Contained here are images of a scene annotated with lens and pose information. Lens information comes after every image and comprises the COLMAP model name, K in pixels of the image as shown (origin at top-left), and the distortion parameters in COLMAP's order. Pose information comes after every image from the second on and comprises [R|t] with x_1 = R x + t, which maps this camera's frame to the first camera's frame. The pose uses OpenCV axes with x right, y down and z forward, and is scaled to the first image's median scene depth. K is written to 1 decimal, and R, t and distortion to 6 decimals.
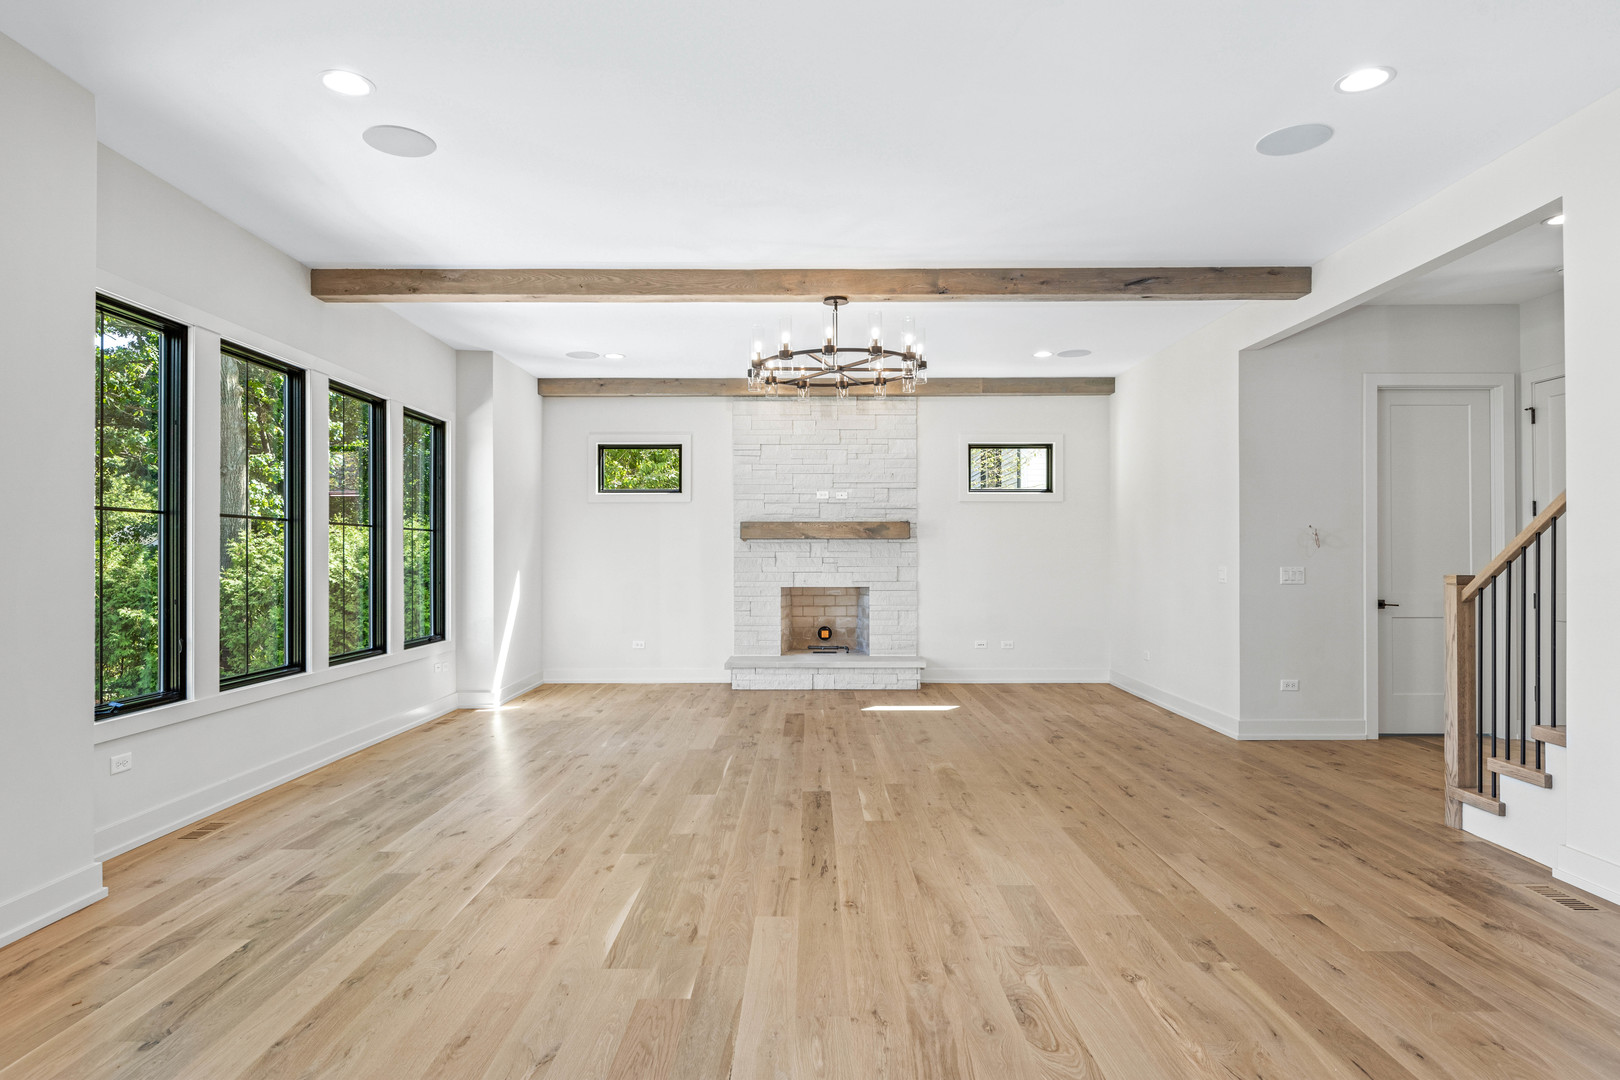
lens RADIAL K [[879.6, 0, 810.8], [0, 879.6, 548.7], [0, 0, 1]] dist [-0.007991, -0.000114]
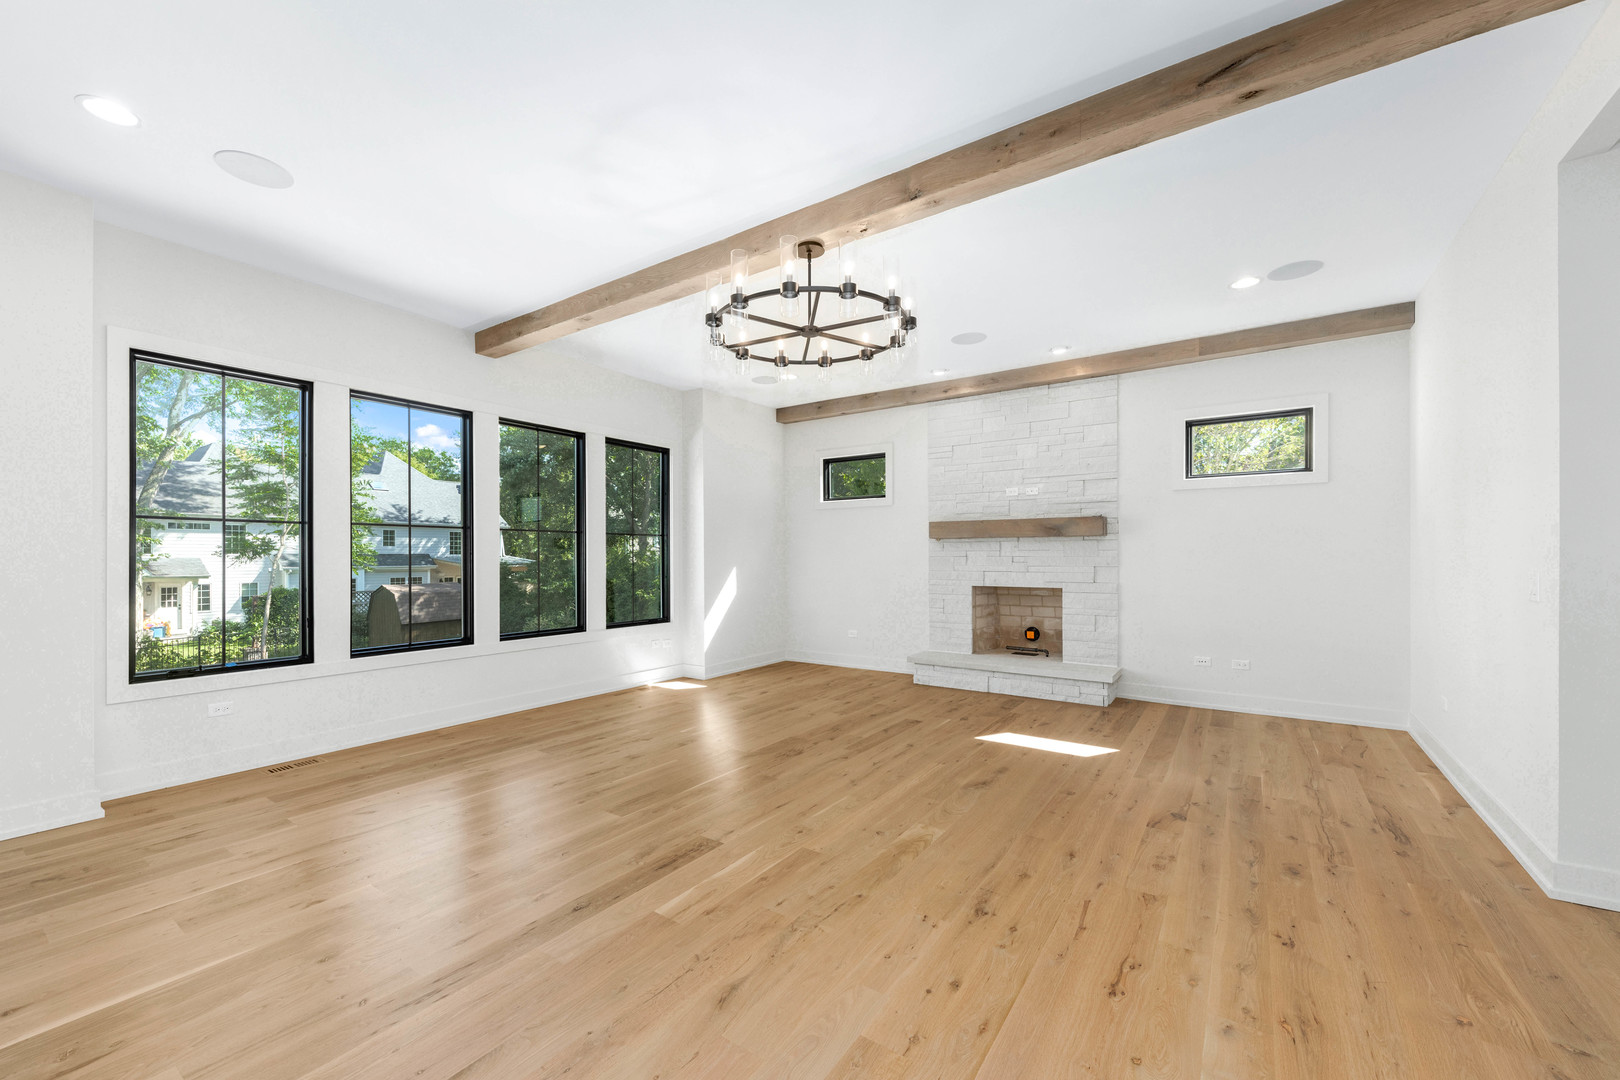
lens RADIAL K [[633.0, 0, 837.0], [0, 633.0, 554.4], [0, 0, 1]] dist [0.003407, -0.000785]
pose [[0.834902, -0.002733, -0.550391, 0.238667], [0.005076, 0.999983, 0.002734, 0.004930], [0.550375, -0.005077, 0.834902, 0.317109]]
